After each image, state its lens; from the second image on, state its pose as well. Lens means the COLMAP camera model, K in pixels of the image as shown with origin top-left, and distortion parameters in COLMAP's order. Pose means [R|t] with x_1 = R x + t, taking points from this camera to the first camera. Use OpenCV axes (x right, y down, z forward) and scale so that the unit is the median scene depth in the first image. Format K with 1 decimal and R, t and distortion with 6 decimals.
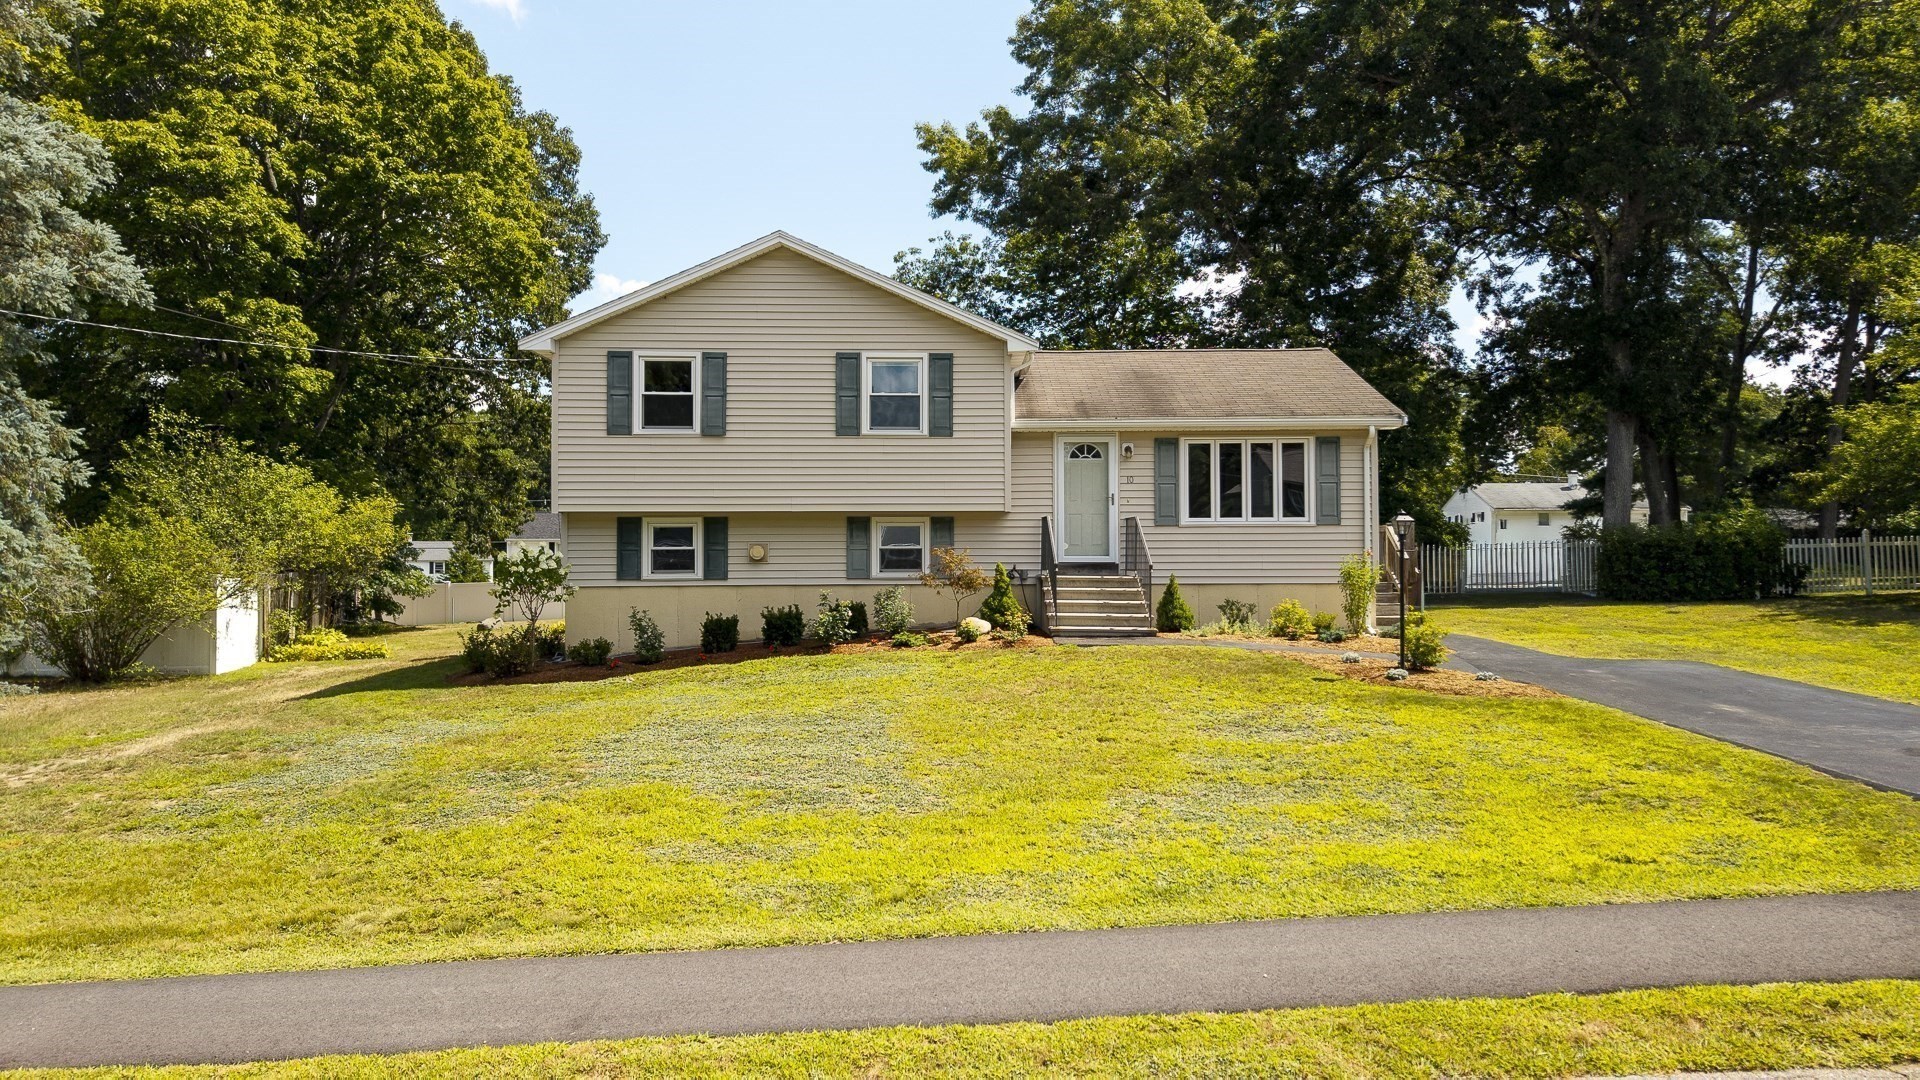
lens RADIAL K [[1291.4, 0, 950.2], [0, 1291.4, 519.2], [0, 0, 1]] dist [0.027993, -0.037285]
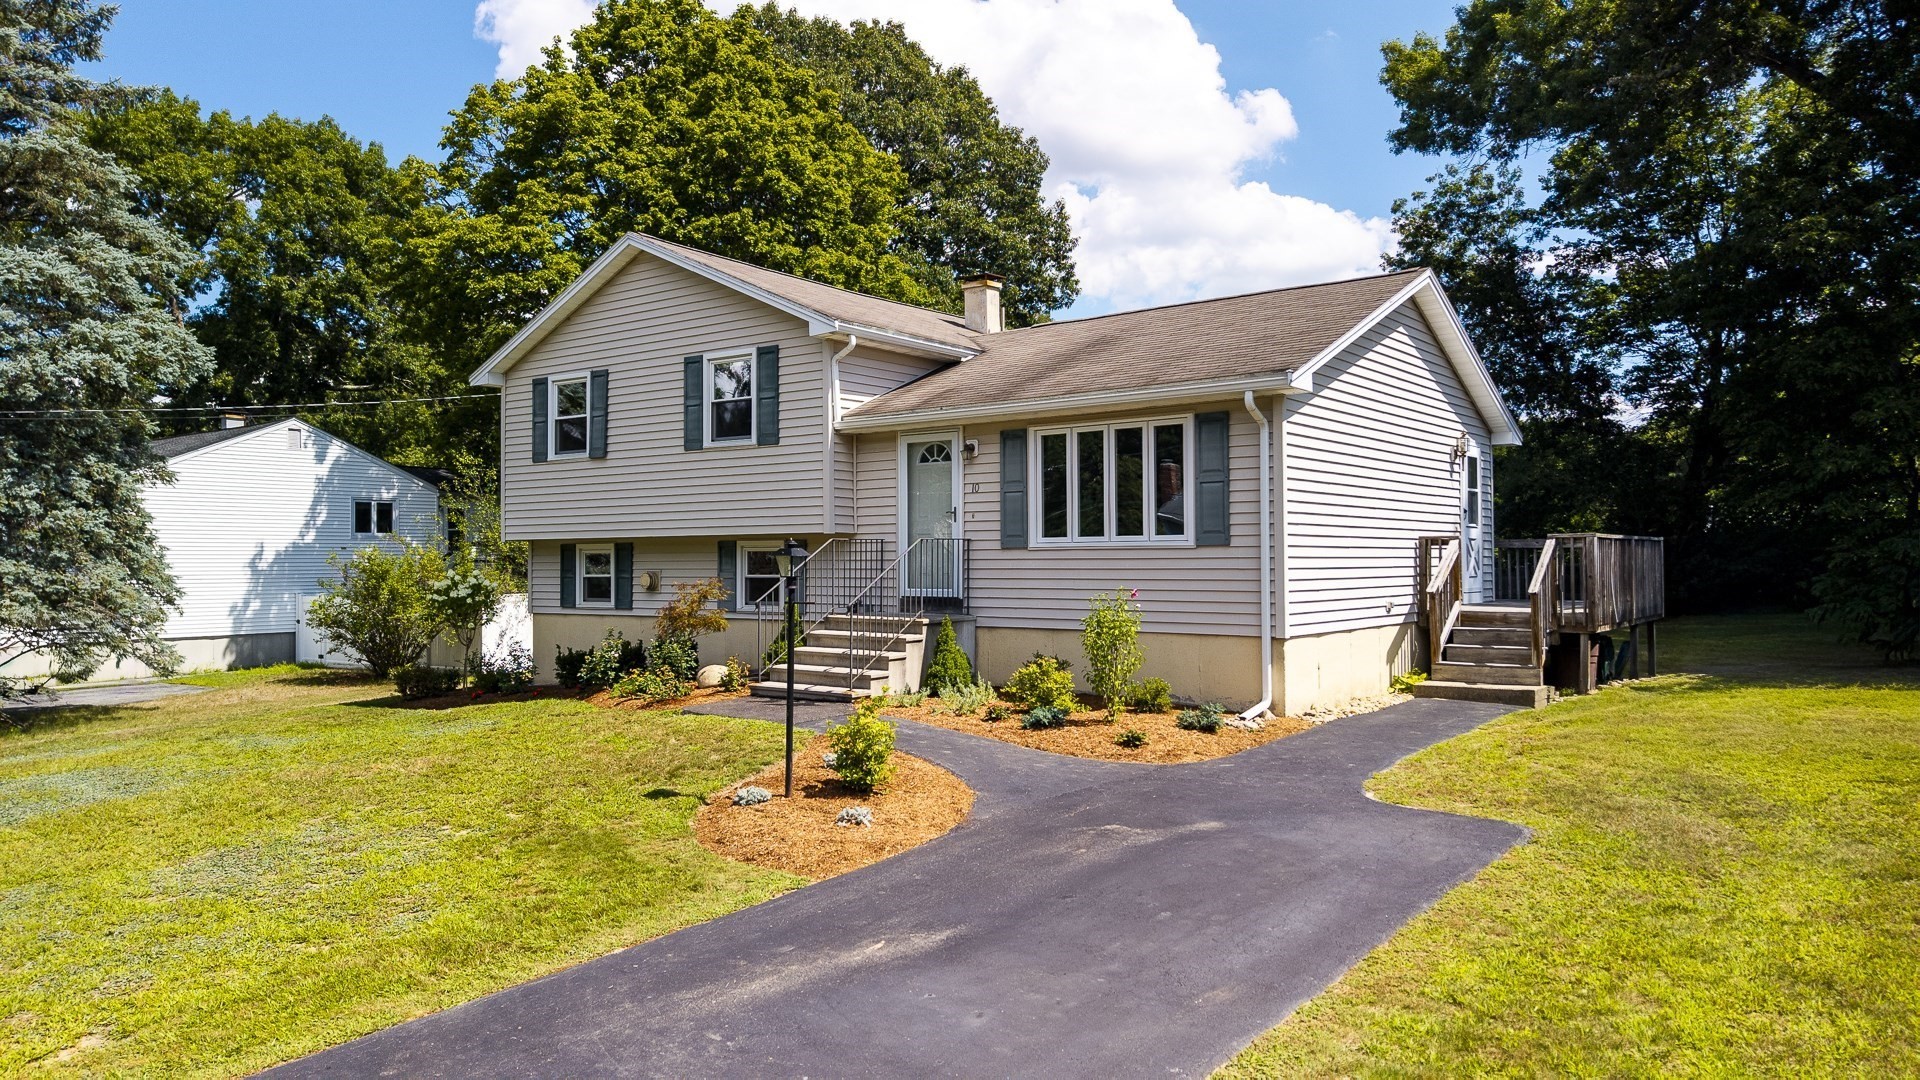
lens RADIAL K [[1291.4, 0, 959.9], [0, 1291.4, 531.0], [0, 0, 1]] dist [0.027993, -0.037285]
pose [[0.790106, -0.016148, -0.612758, 0.581883], [0.021825, 0.999760, 0.001794, -0.006899], [0.612582, -0.014791, 0.790268, 0.393323]]
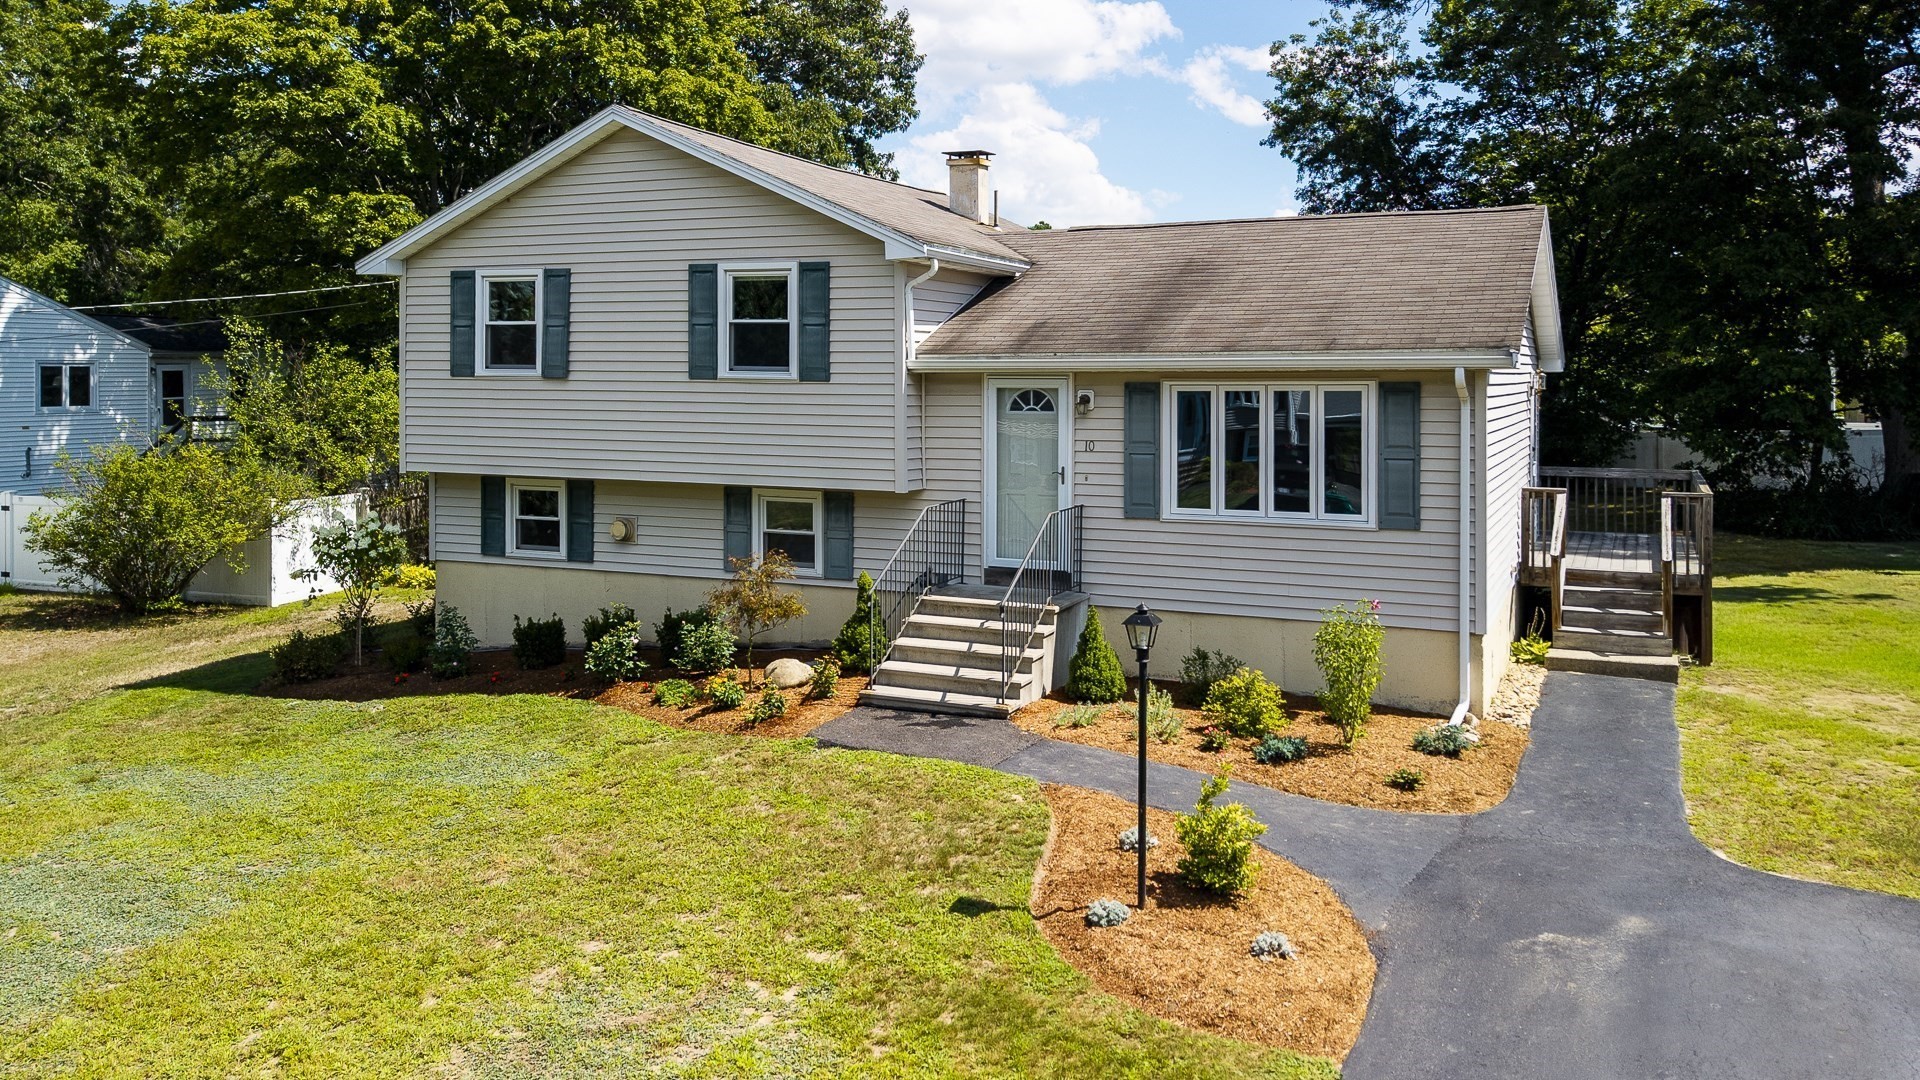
lens RADIAL K [[1459.0, 0, 991.5], [0, 1459.0, 377.2], [0, 0, 1]] dist [-0.002572, 0.019074]
pose [[0.912209, 0.005811, -0.409684, 0.388455], [0.008105, 0.999448, 0.032223, -0.087369], [0.409645, -0.032714, 0.911658, 0.304628]]
